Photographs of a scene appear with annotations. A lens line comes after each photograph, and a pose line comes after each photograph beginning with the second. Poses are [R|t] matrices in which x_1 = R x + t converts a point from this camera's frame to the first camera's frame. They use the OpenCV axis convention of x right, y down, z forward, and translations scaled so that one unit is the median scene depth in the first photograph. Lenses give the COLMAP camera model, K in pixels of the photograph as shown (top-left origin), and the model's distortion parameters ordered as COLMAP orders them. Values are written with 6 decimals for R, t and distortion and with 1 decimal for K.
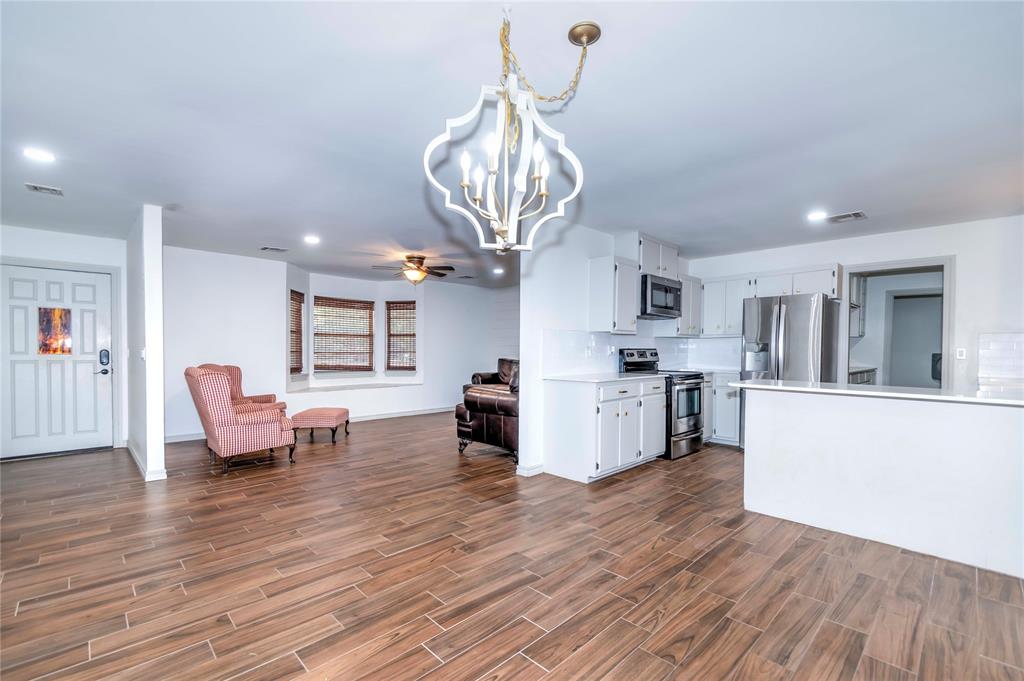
lens RADIAL K [[447.2, 0, 515.3], [0, 447.2, 356.0], [0, 0, 1]] dist [0.016100, -0.000016]
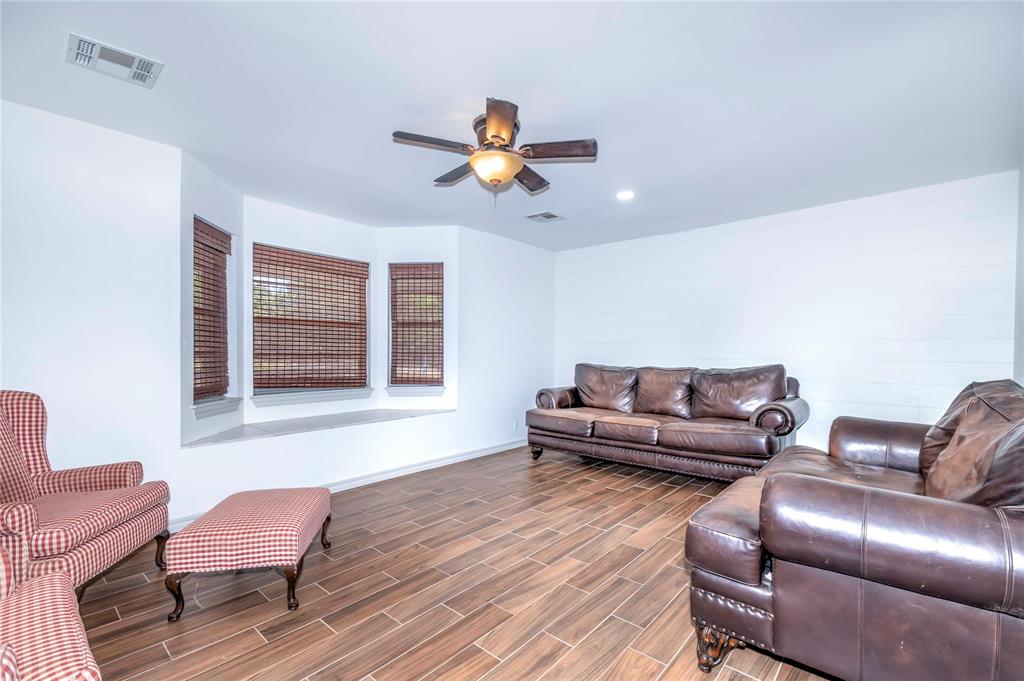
lens RADIAL K [[447.2, 0, 515.3], [0, 447.2, 356.0], [0, 0, 1]] dist [0.016100, -0.000016]
pose [[0.997621, -0.003075, 0.068865, -0.169903], [0.003136, 0.999995, -0.000774, -0.004640], [-0.068862, 0.000989, 0.997626, 0.425358]]
